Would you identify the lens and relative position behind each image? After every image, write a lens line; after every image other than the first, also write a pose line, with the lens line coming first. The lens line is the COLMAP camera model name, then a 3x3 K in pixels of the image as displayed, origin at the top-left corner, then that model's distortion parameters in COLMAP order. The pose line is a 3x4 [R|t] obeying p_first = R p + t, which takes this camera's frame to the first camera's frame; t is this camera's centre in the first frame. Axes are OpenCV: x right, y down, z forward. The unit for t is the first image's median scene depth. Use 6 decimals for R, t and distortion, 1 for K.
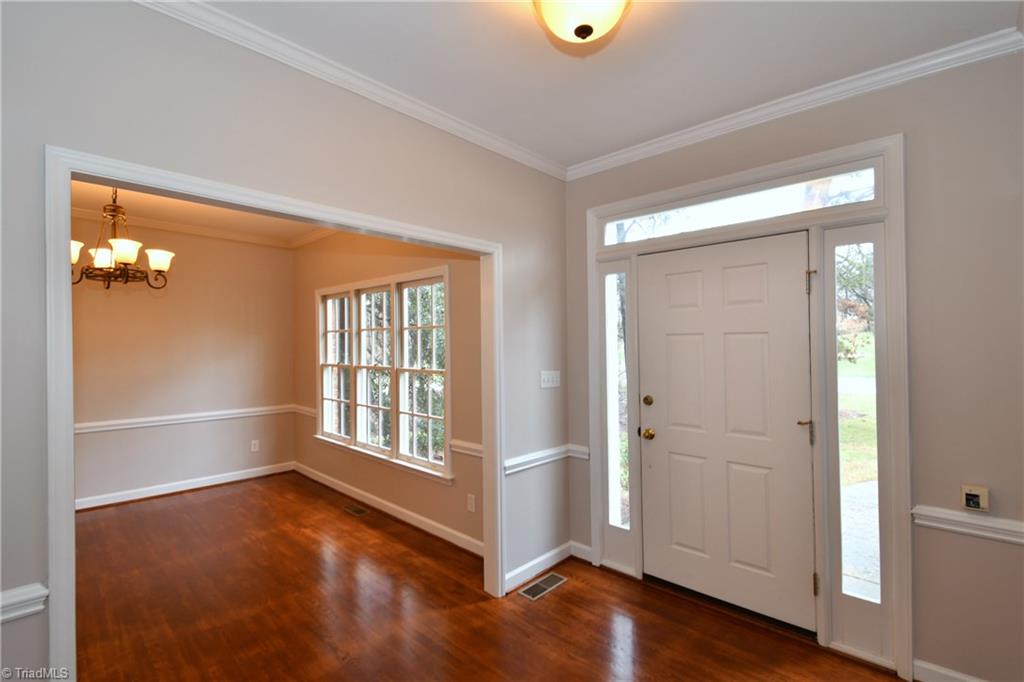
lens RADIAL K [[463.1, 0, 511.4], [0, 463.1, 338.0], [0, 0, 1]] dist [-0.000823, -0.001594]
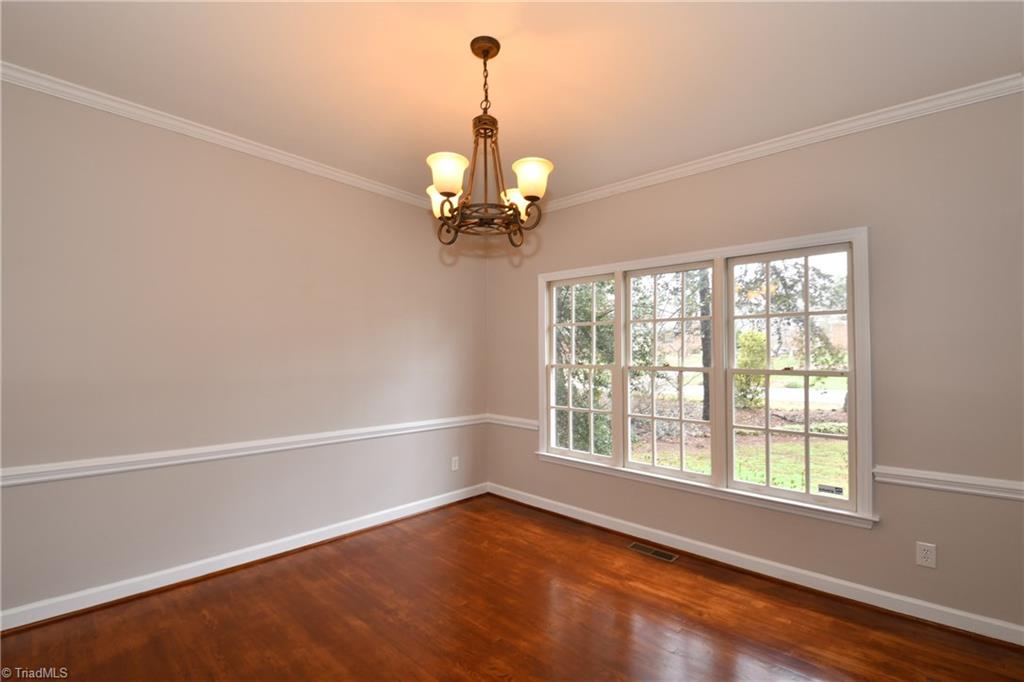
lens RADIAL K [[463.1, 0, 533.6], [0, 463.1, 344.3], [0, 0, 1]] dist [-0.000823, -0.001594]
pose [[0.999902, 0.012897, 0.005460, -0.541185], [-0.012841, 0.999866, -0.010183, 0.035471], [-0.005590, 0.010112, 0.999933, 0.224295]]
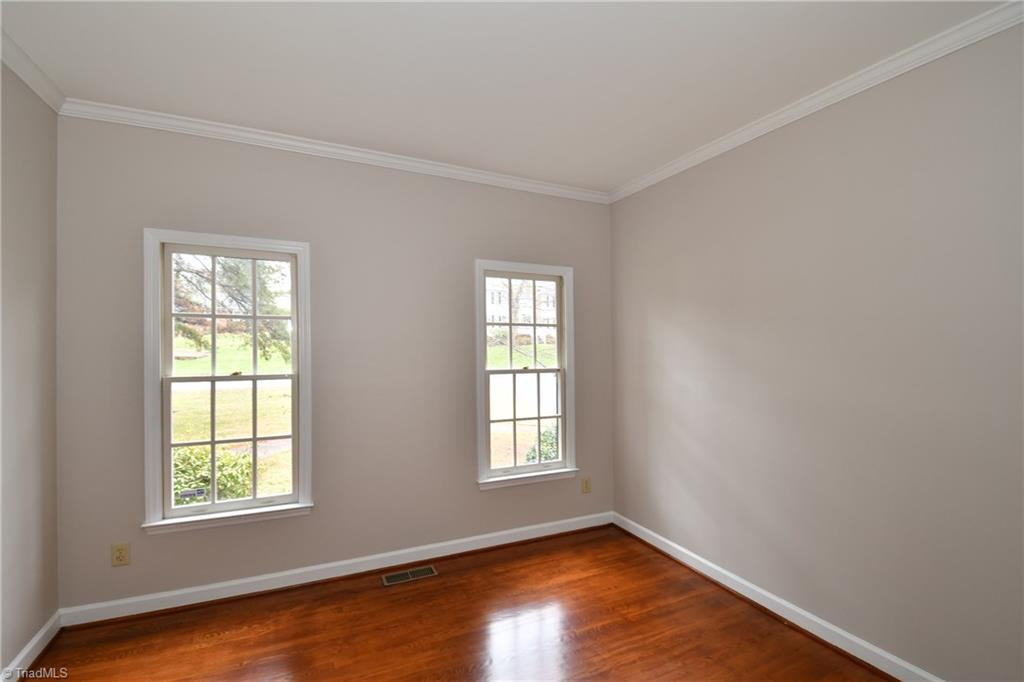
lens RADIAL K [[463.1, 0, 517.2], [0, 463.1, 352.2], [0, 0, 1]] dist [-0.000823, -0.001594]
pose [[0.364916, 0.016876, 0.930888, -0.940637], [-0.005713, 0.999857, -0.015887, 0.042983], [-0.931023, 0.000479, 0.364960, 0.590706]]
